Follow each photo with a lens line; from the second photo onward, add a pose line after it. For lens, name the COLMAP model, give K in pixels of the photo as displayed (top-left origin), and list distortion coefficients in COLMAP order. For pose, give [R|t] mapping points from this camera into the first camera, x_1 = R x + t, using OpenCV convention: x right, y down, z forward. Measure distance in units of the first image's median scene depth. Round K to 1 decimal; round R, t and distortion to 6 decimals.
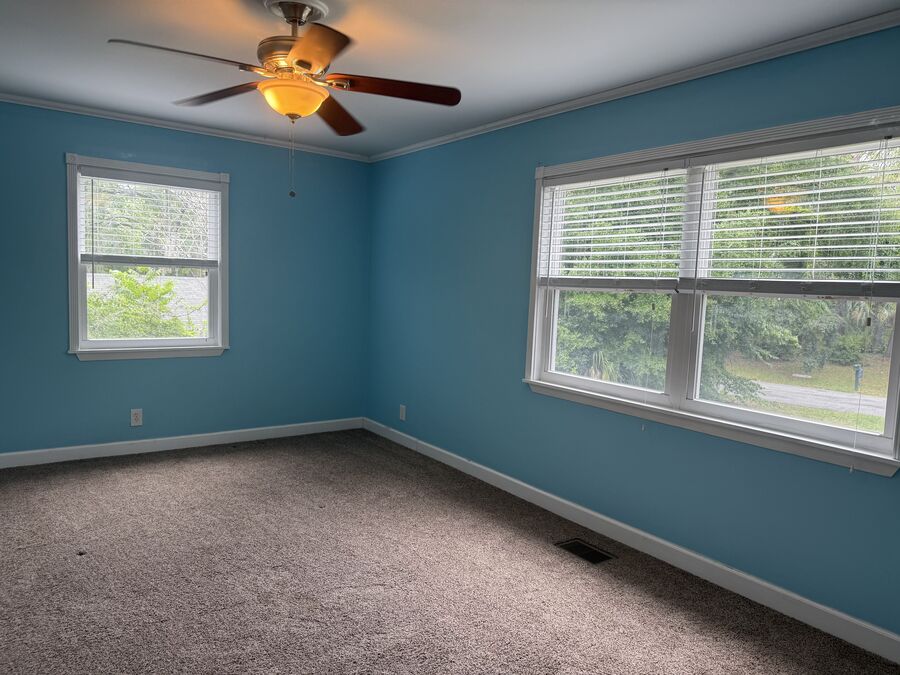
lens RADIAL K [[631.2, 0, 450.0], [0, 631.2, 337.5], [0, 0, 1]] dist [0.060163, -0.083857]
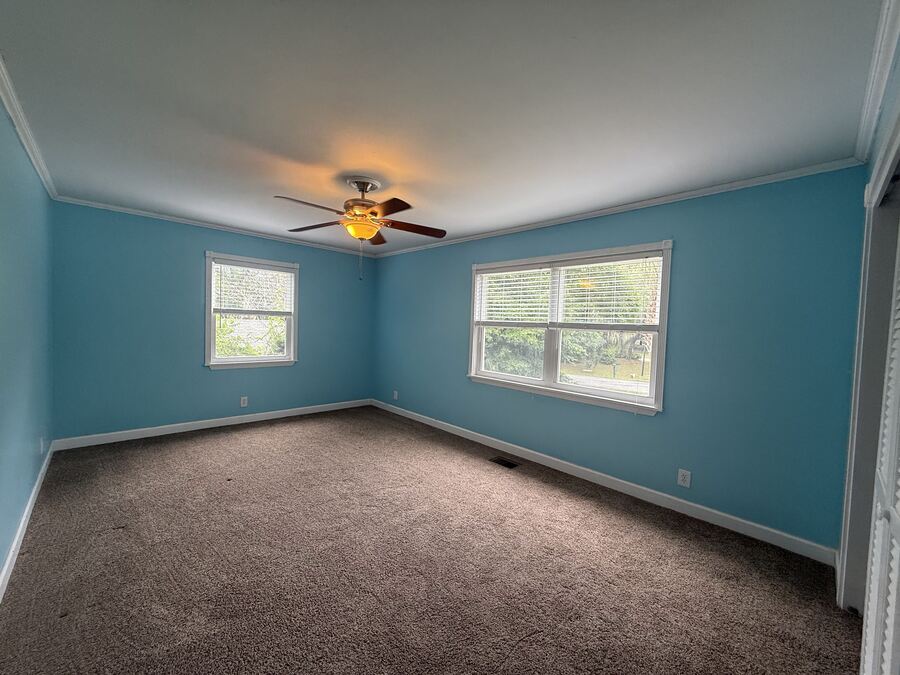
lens RADIAL K [[359.2, 0, 445.9], [0, 359.2, 338.1], [0, 0, 1]] dist [0.000021, -0.000048]
pose [[0.990004, -0.008572, 0.140777, -0.112344], [0.014284, 0.999113, -0.039616, -0.002292], [-0.140313, 0.041231, 0.989248, -0.068872]]
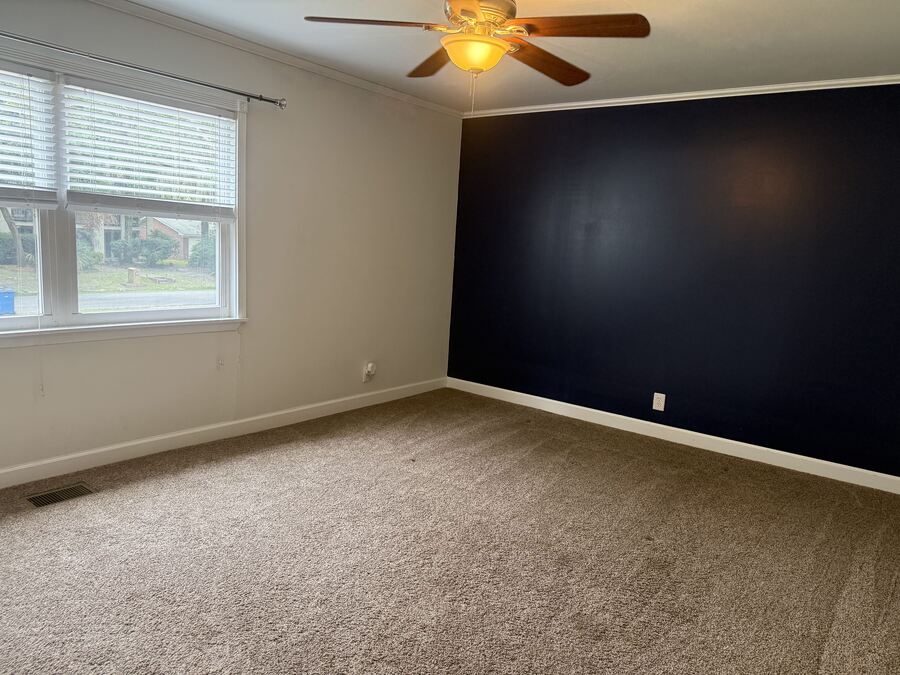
lens RADIAL K [[631.2, 0, 450.0], [0, 631.2, 337.5], [0, 0, 1]] dist [0.060163, -0.083857]
pose [[-0.263148, -0.200629, 0.943664, -0.711531], [0.013967, 0.977243, 0.211663, -0.069464], [-0.964654, 0.068879, -0.254357, 0.638646]]
